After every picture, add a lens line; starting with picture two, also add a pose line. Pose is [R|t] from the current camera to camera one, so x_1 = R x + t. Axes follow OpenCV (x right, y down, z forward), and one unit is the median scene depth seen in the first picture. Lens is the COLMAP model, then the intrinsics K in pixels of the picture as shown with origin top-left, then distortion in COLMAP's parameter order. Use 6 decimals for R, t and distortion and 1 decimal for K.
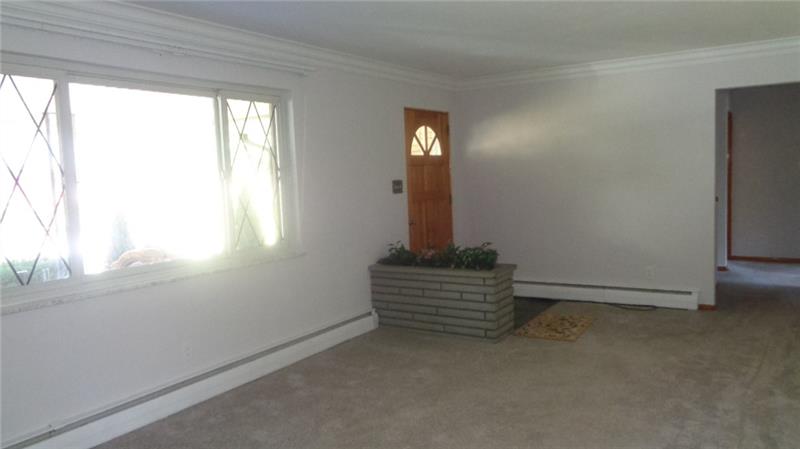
lens RADIAL K [[606.9, 0, 395.0], [0, 606.9, 226.2], [0, 0, 1]] dist [-0.000986, -0.002967]
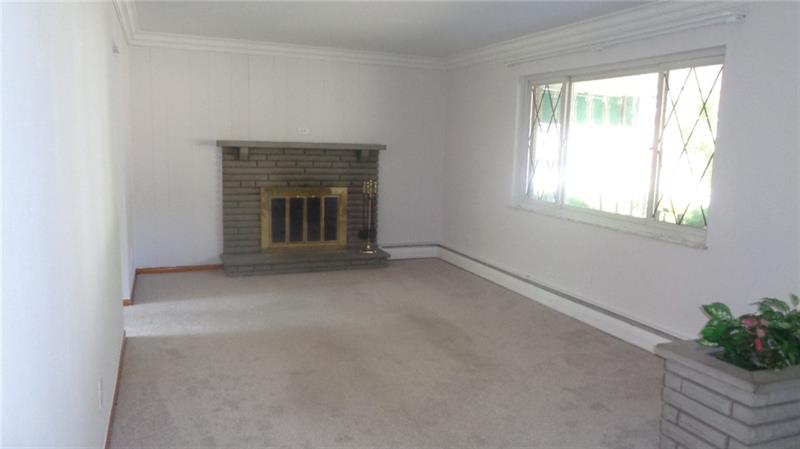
lens RADIAL K [[606.9, 0, 395.0], [0, 606.9, 226.2], [0, 0, 1]] dist [-0.000986, -0.002967]
pose [[-0.583938, 0.131831, -0.801023, 0.847683], [-0.076484, 0.973402, 0.215958, -0.143515], [0.808187, 0.187372, -0.558324, 1.265683]]
